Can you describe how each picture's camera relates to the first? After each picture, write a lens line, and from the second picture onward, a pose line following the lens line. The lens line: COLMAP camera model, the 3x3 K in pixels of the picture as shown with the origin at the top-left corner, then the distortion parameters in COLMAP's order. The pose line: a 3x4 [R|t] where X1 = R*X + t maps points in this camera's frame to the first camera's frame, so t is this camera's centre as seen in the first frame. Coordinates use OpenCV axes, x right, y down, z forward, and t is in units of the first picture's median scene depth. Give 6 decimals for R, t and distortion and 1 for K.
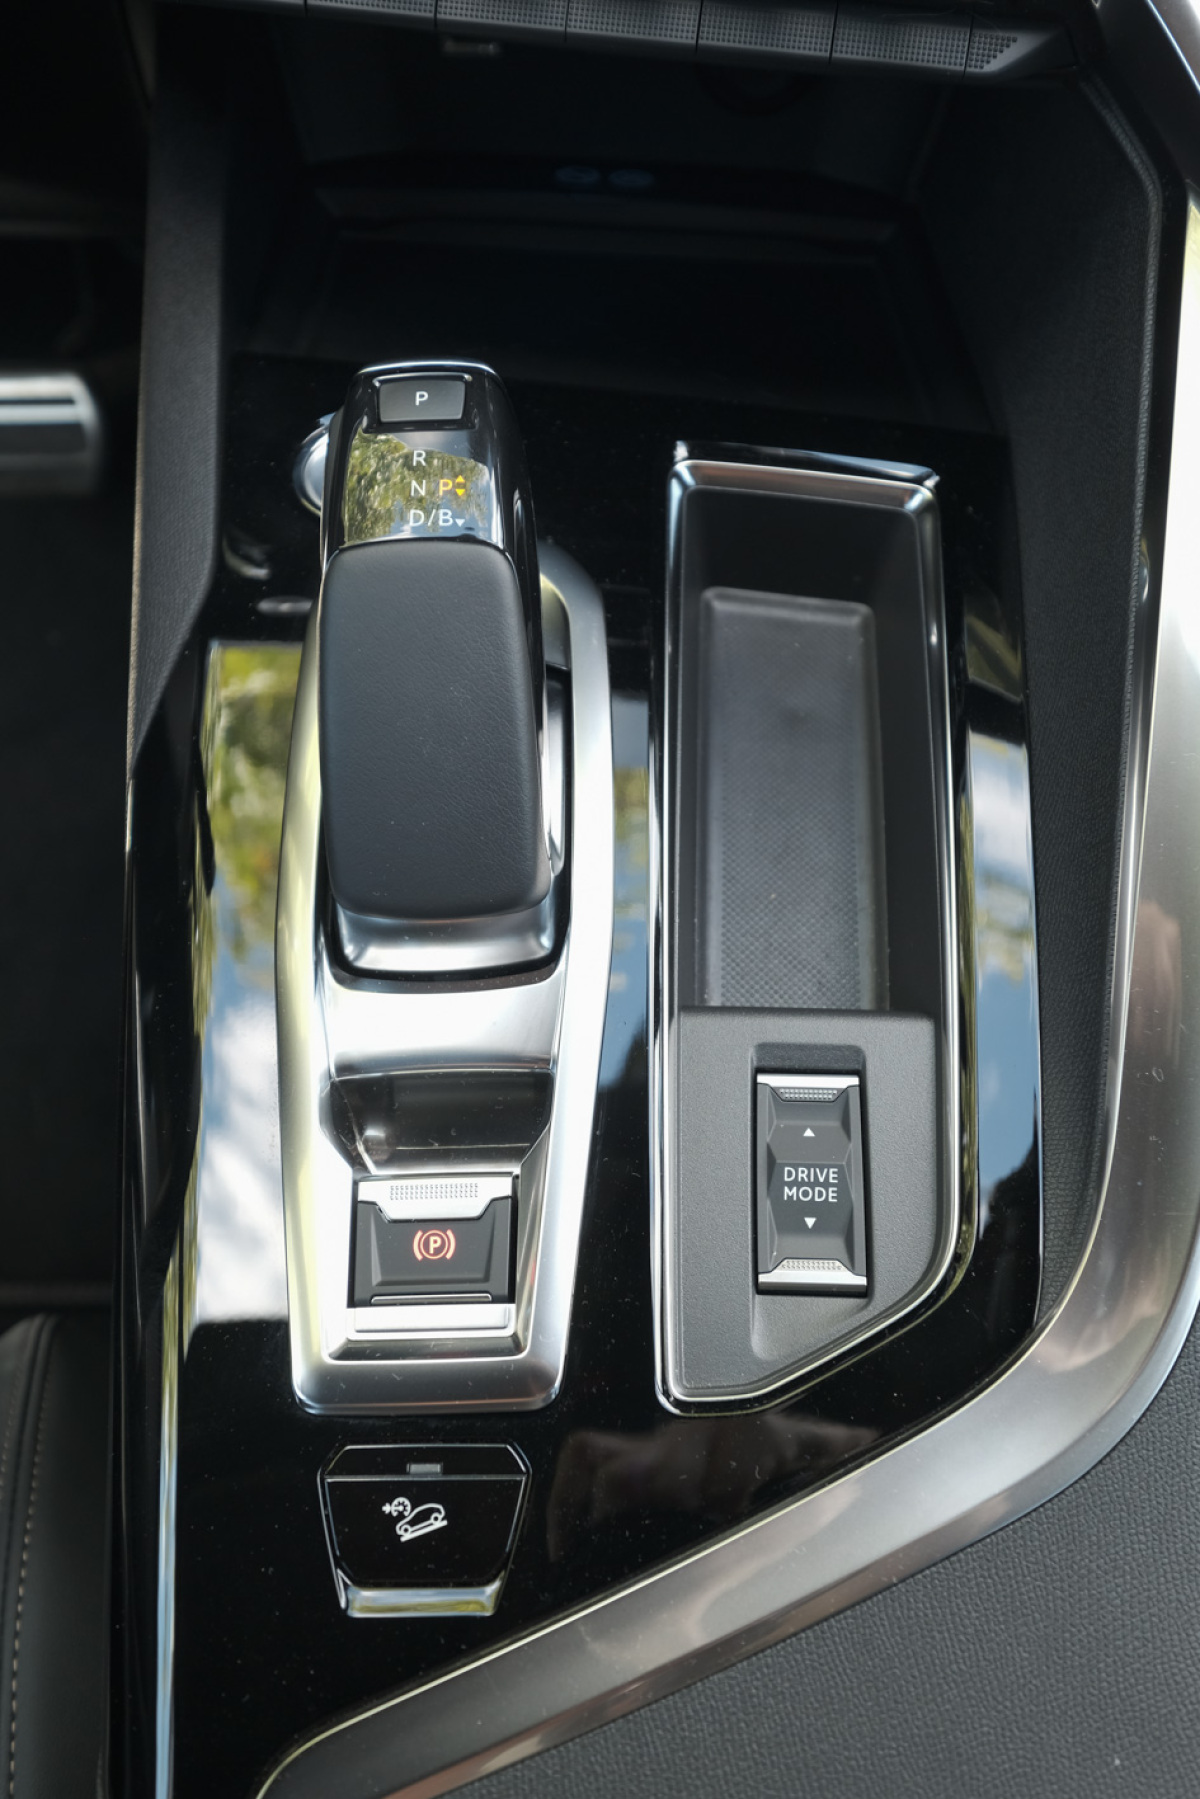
lens RADIAL K [[1576.9, 0, 600.0], [0, 1576.9, 899.5], [0, 0, 1]] dist [0.007374, 0.007265]
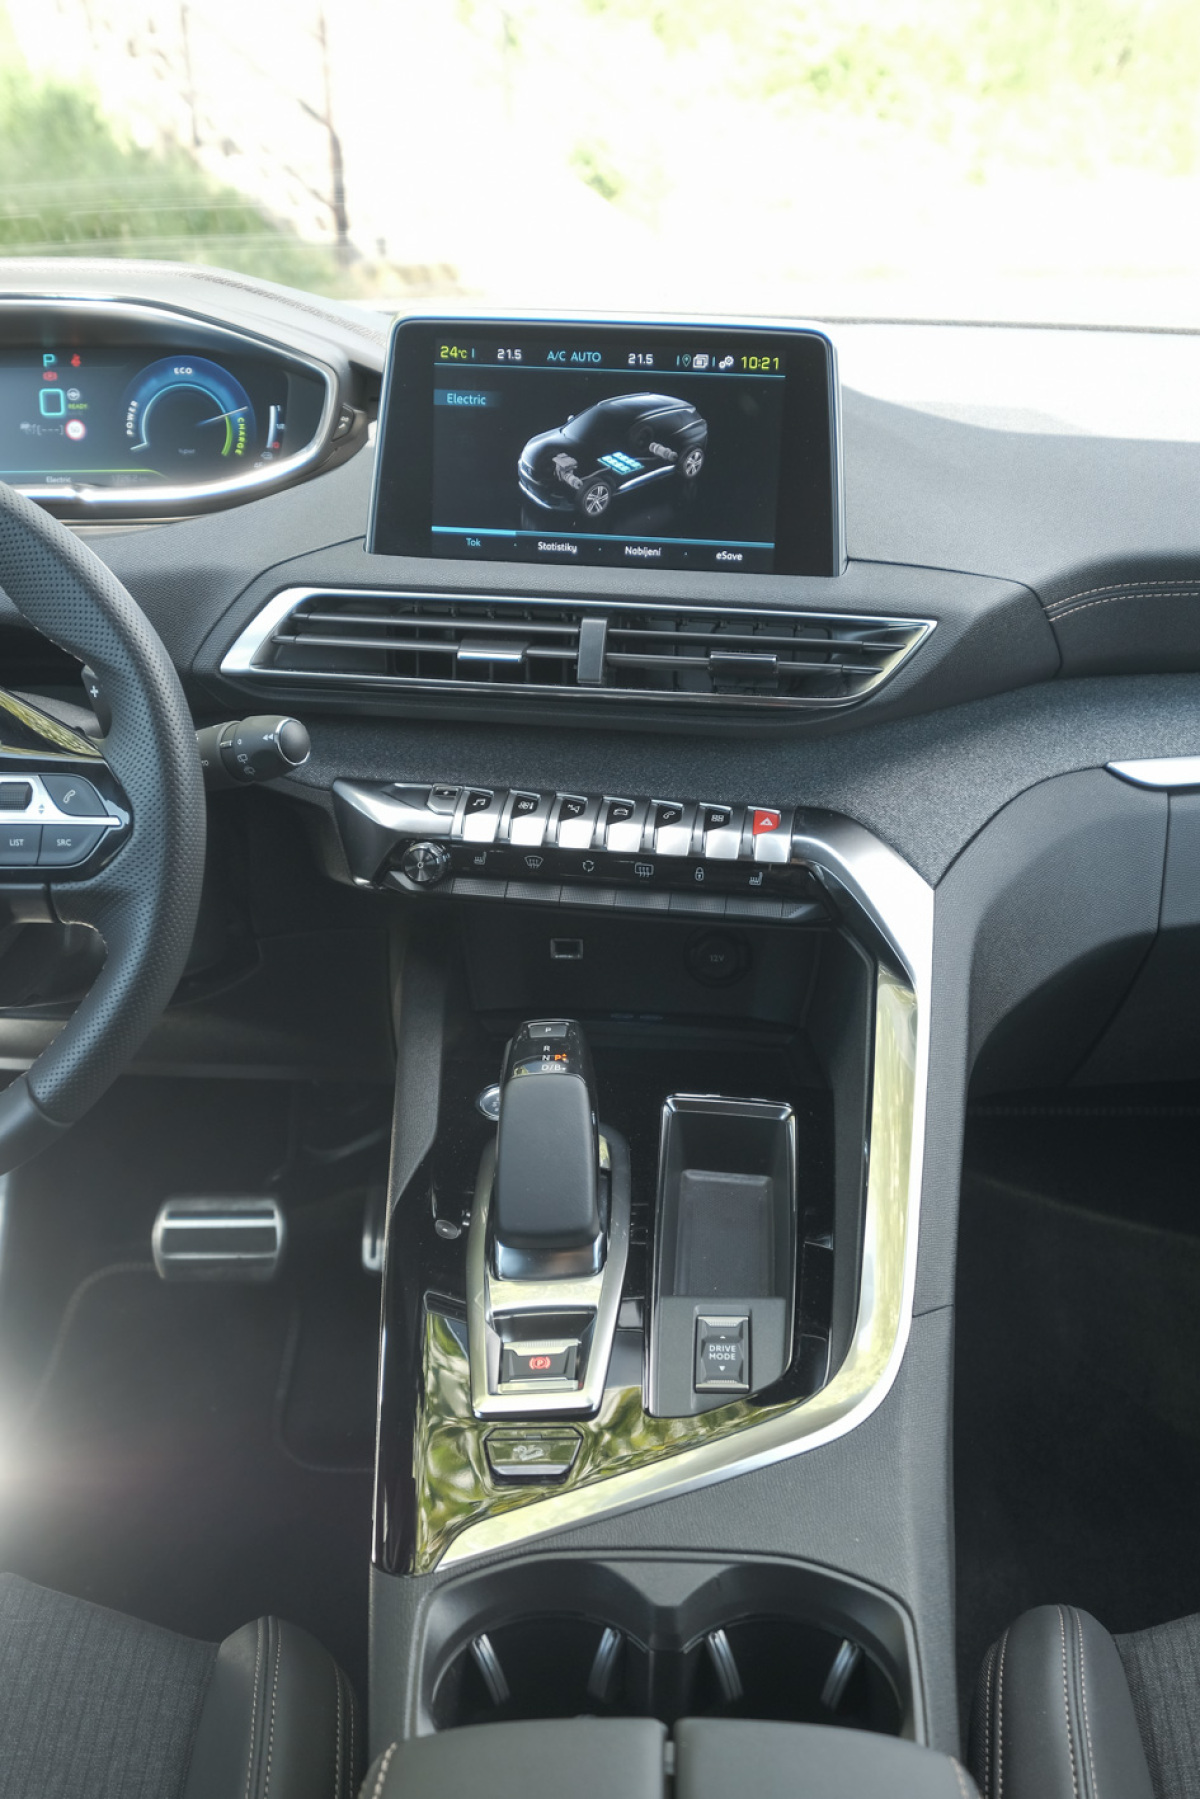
lens RADIAL K [[1833.0, 0, 596.0], [0, 1833.0, 912.3], [0, 0, 1]] dist [0.008897, 0.011393]
pose [[0.999300, 0.002124, -0.037341, 0.055510], [-0.023803, 0.806215, -0.591144, 1.104883], [0.028849, 0.591619, 0.805701, -1.233823]]
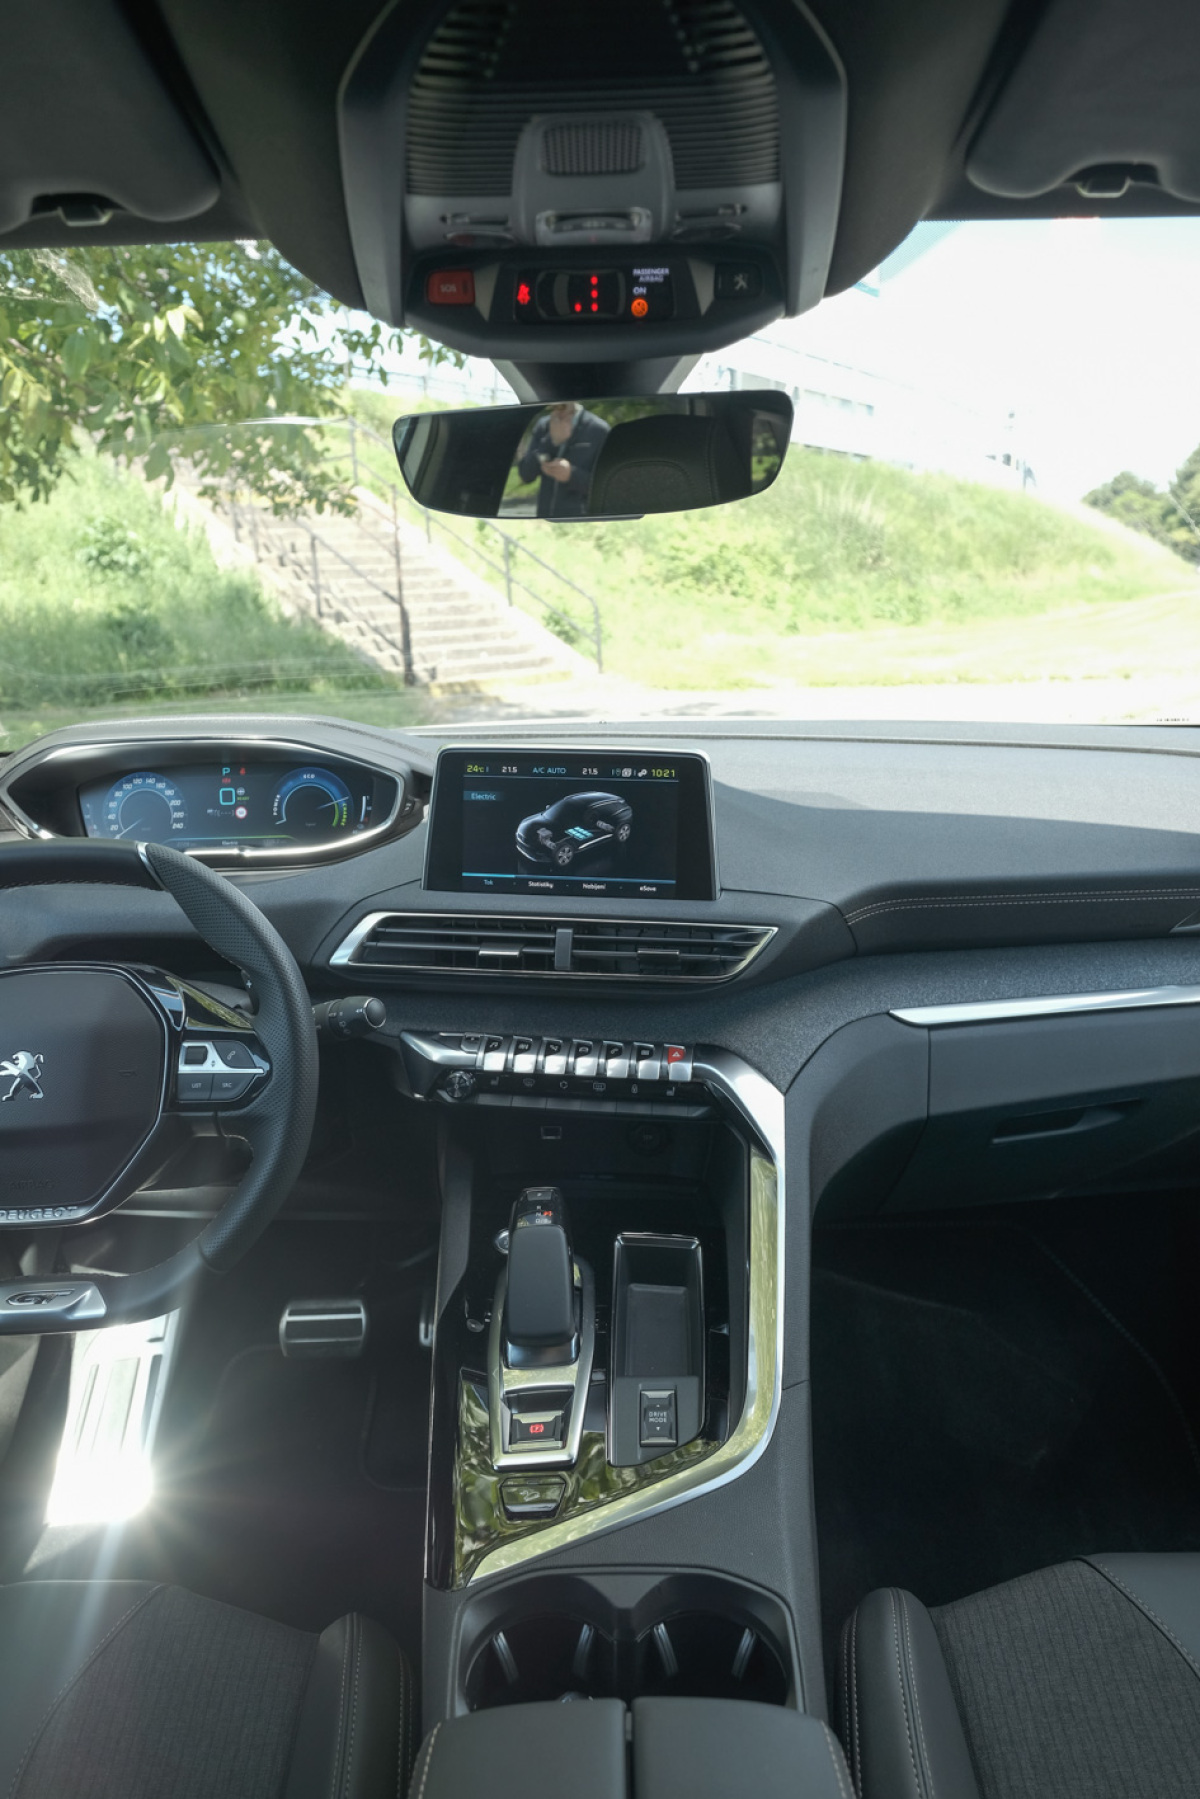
lens RADIAL K [[1167.3, 0, 593.5], [0, 1167.3, 901.2], [0, 0, 1]] dist [0.006337, 0.003040]
pose [[0.999638, -0.022096, -0.015379, 0.063144], [0.004776, 0.707768, -0.706429, 1.055310], [0.026494, 0.706099, 0.707617, -1.304452]]
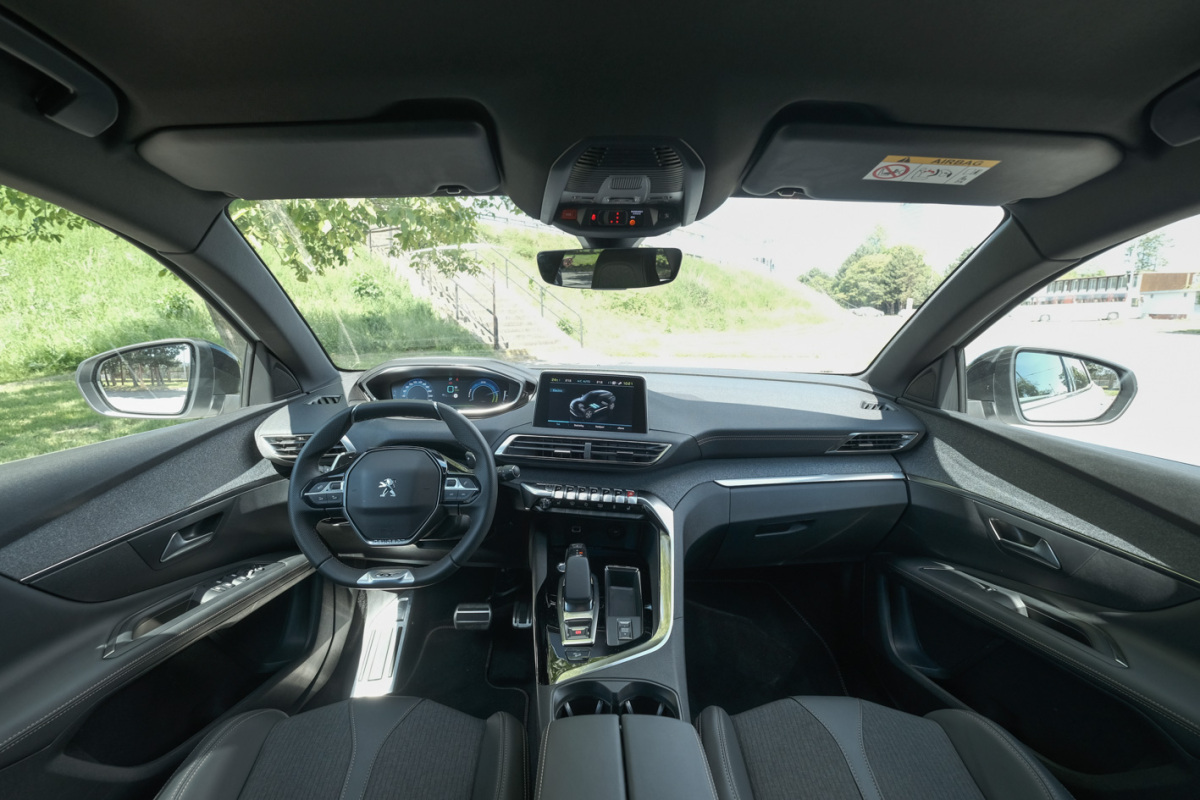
lens RADIAL K [[538.0, 0, 579.5], [0, 538.0, 391.4], [0, 0, 1]] dist [-0.010079, -0.000199]
pose [[0.999956, 0.007396, -0.005783, -0.086575], [-0.009135, 0.624233, -0.781185, 1.506006], [-0.002168, 0.781204, 0.624273, -1.585214]]
